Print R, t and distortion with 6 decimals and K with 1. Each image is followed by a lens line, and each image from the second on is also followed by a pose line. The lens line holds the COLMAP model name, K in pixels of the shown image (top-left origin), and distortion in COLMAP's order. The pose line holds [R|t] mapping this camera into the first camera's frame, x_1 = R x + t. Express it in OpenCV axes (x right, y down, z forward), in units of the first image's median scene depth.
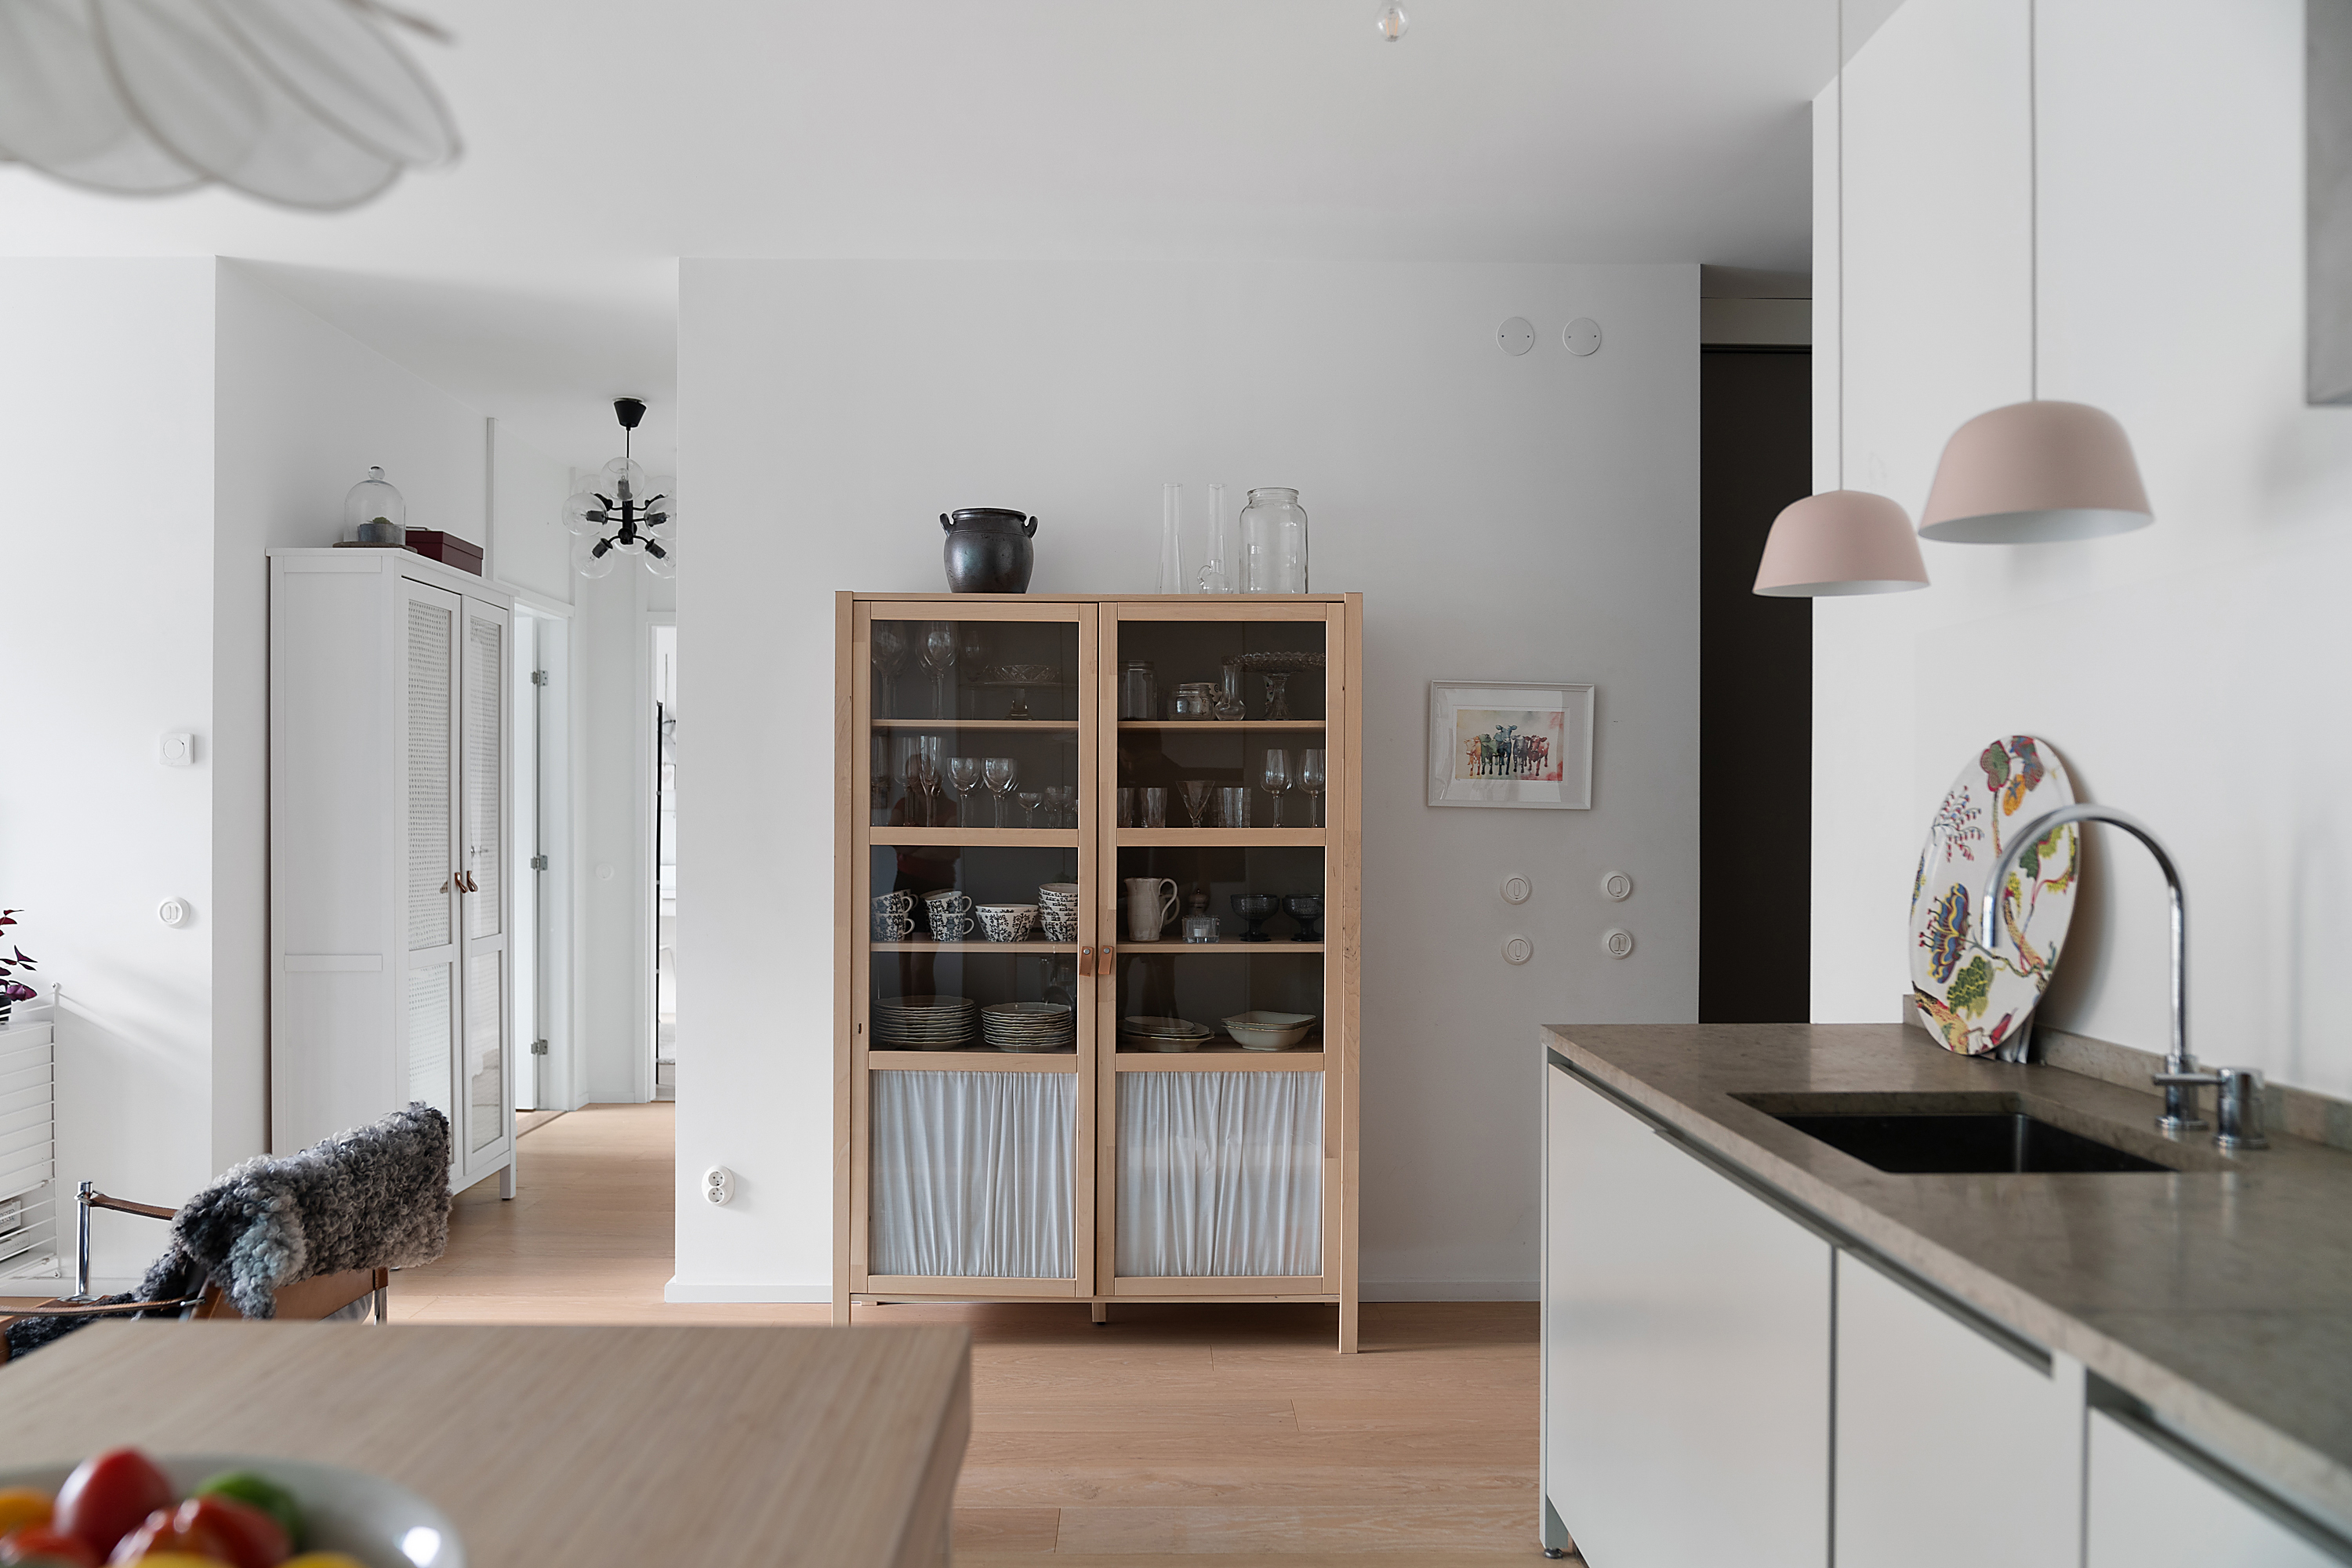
lens RADIAL K [[1714.9, 0, 1176.3], [0, 1714.9, 806.2], [0, 0, 1]] dist [-0.032135, -0.001731]
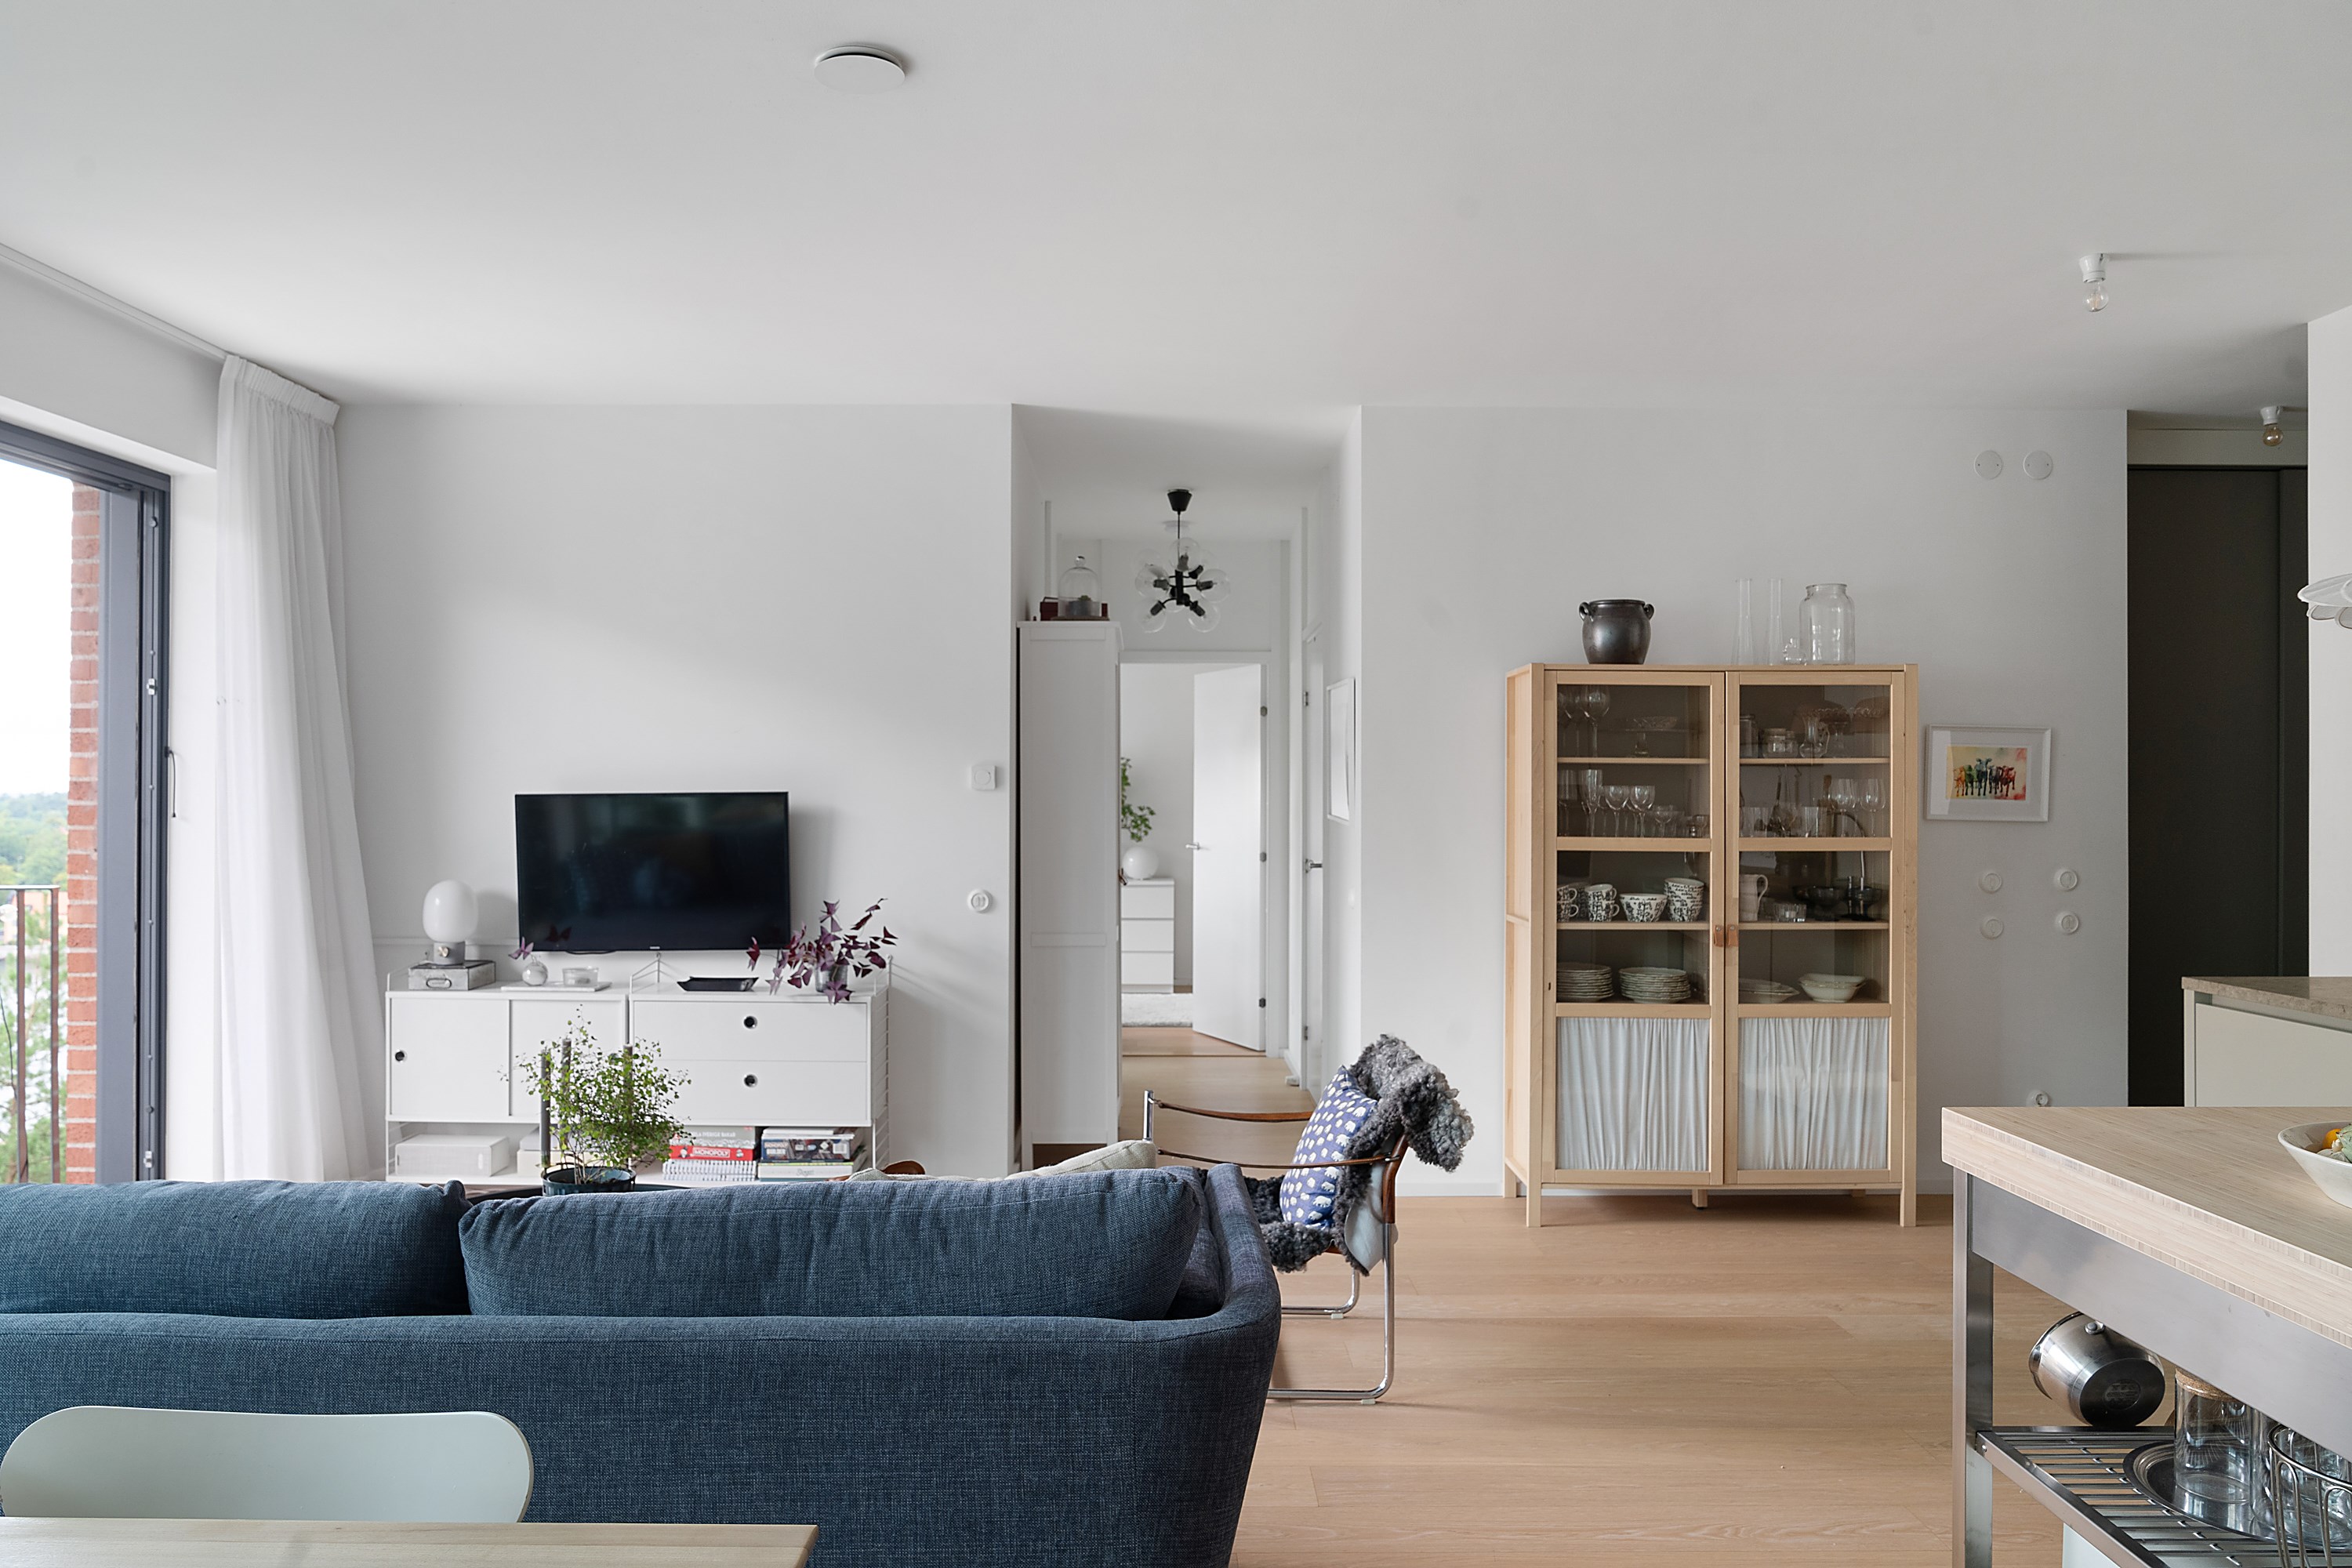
lens RADIAL K [[1636.0, 0, 1166.4], [0, 1636.0, 777.0], [0, 0, 1]] dist [-0.012688, 0.002734]
pose [[0.999981, -0.000753, -0.006060, -0.470176], [0.000690, 0.999946, -0.010385, -0.021812], [0.006068, 0.010381, 0.999928, -0.290223]]
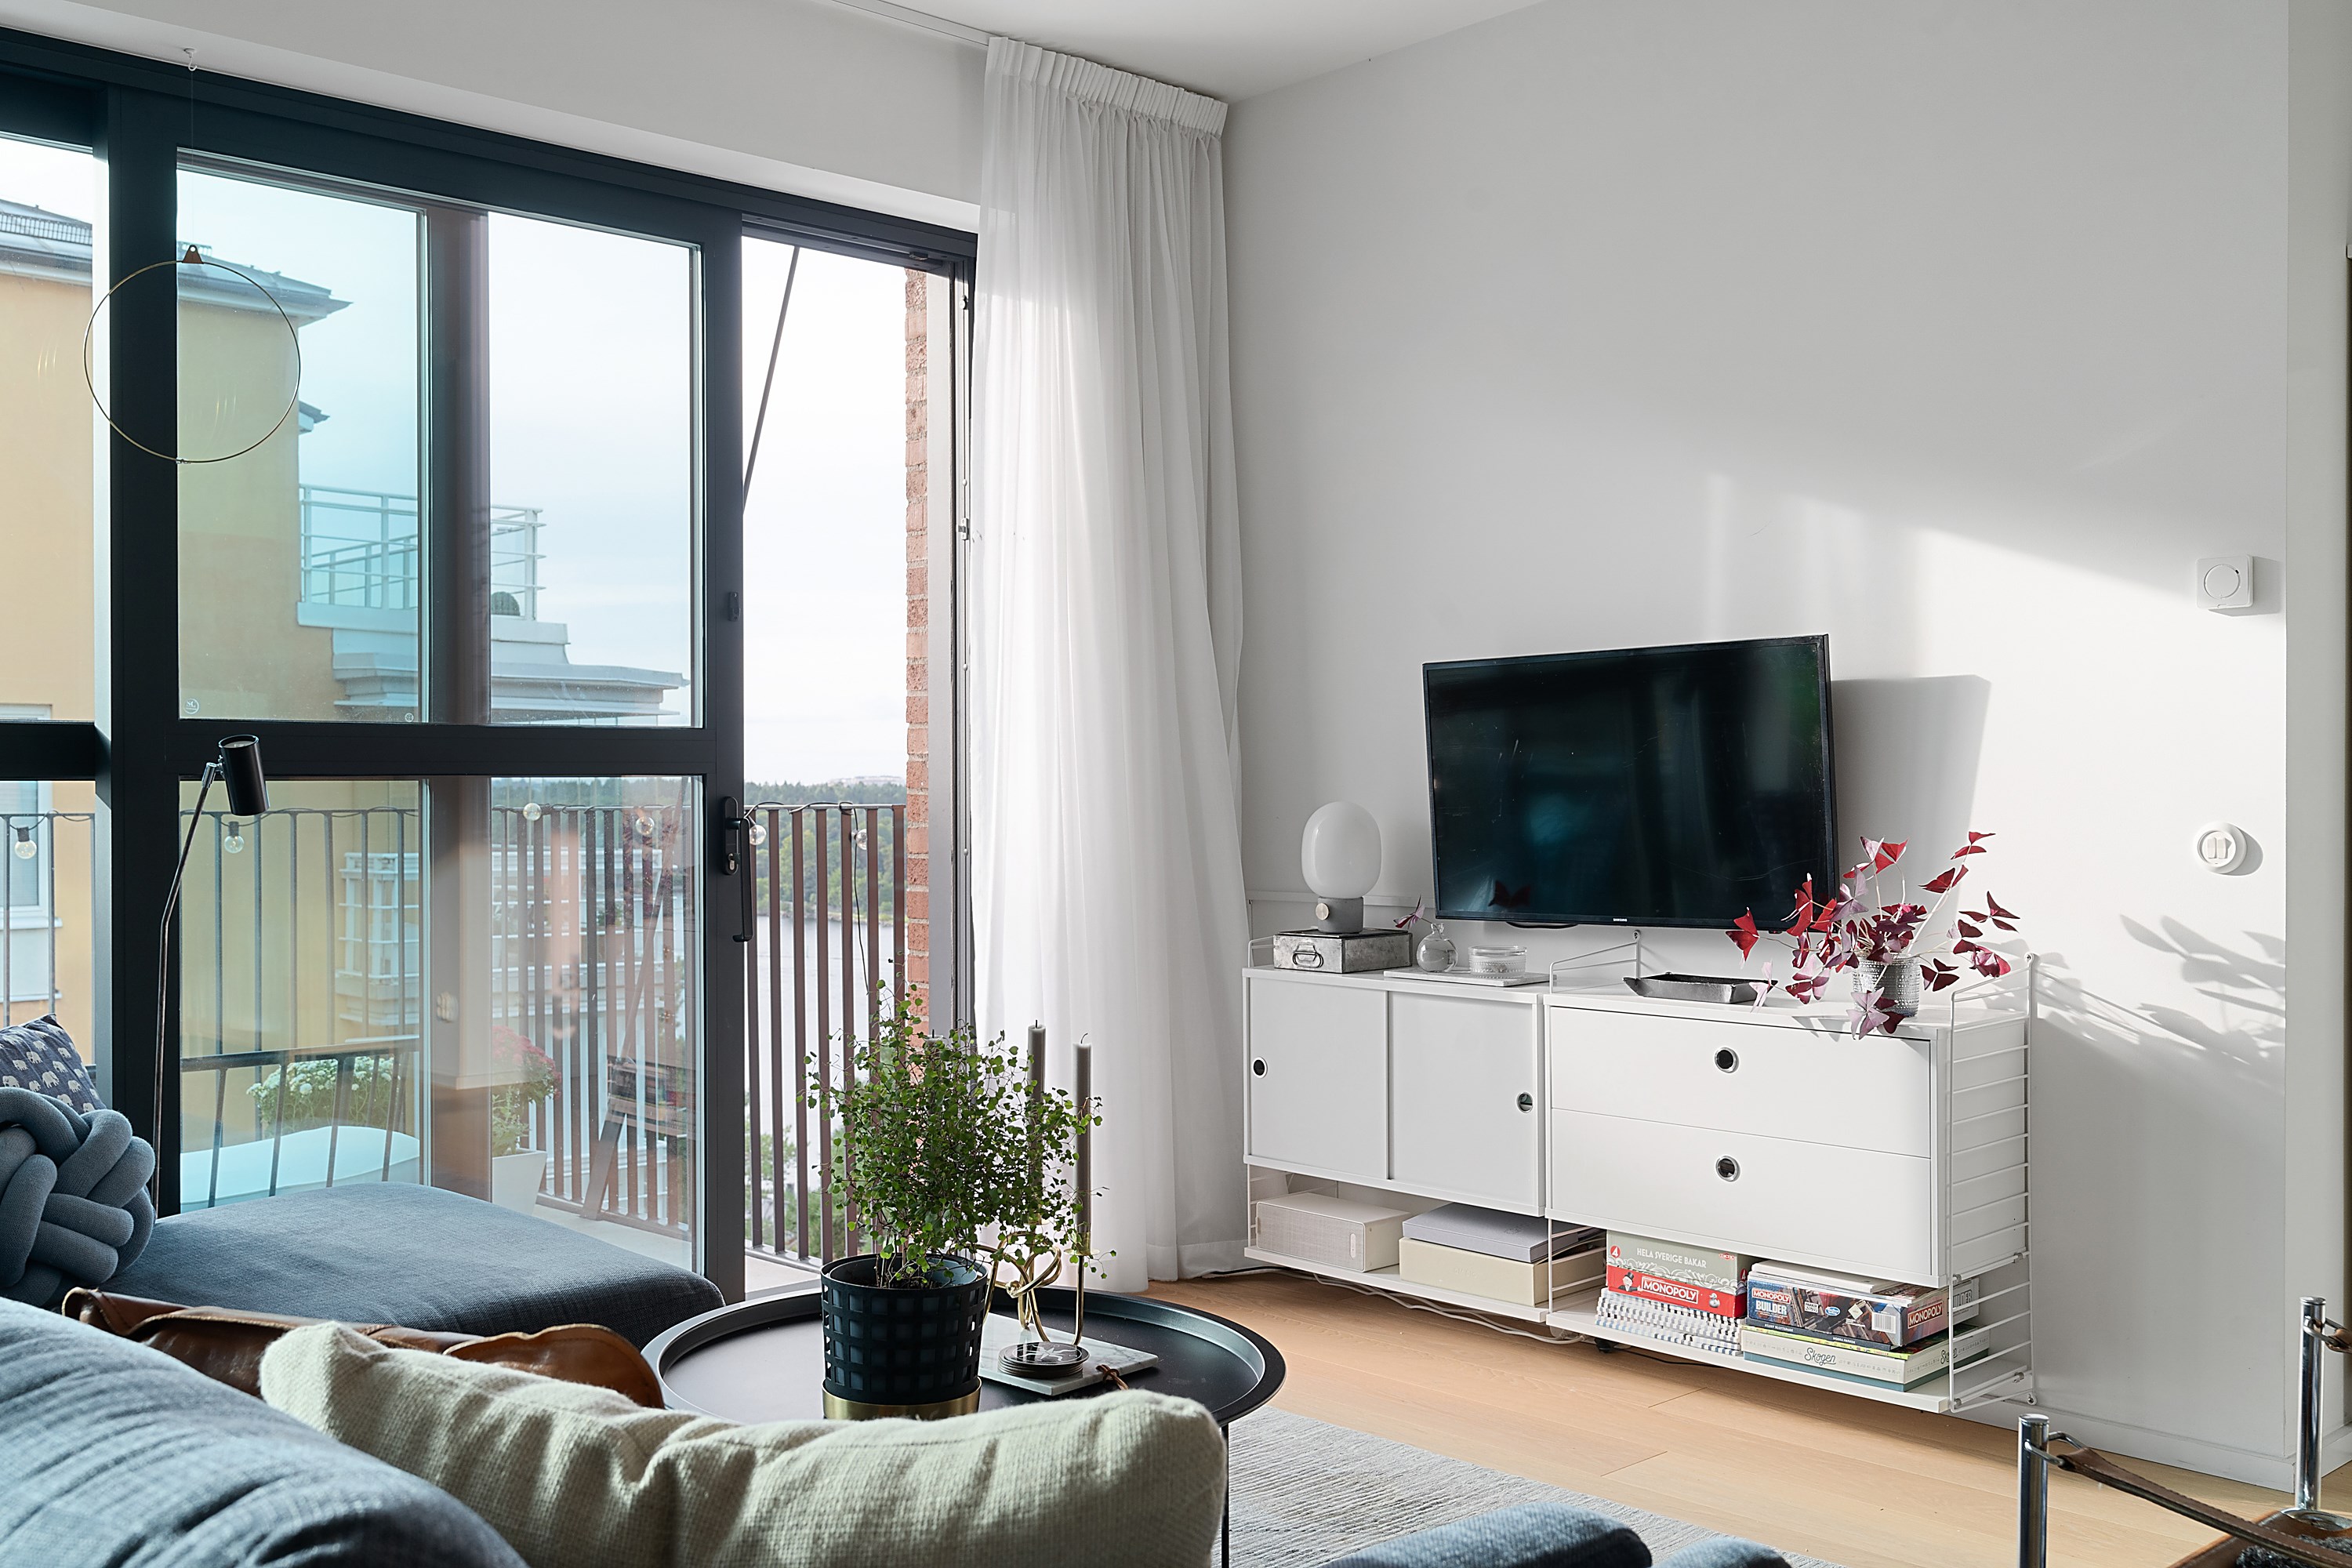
lens RADIAL K [[2193.6, 0, 1174.5], [0, 2193.6, 785.0], [0, 0, 1]] dist [0.034641, 0.000000]
pose [[0.690347, -0.008243, -0.723431, -0.291726], [0.010660, 0.999942, -0.001222, 0.039554], [0.723400, -0.006868, 0.690395, 0.180587]]
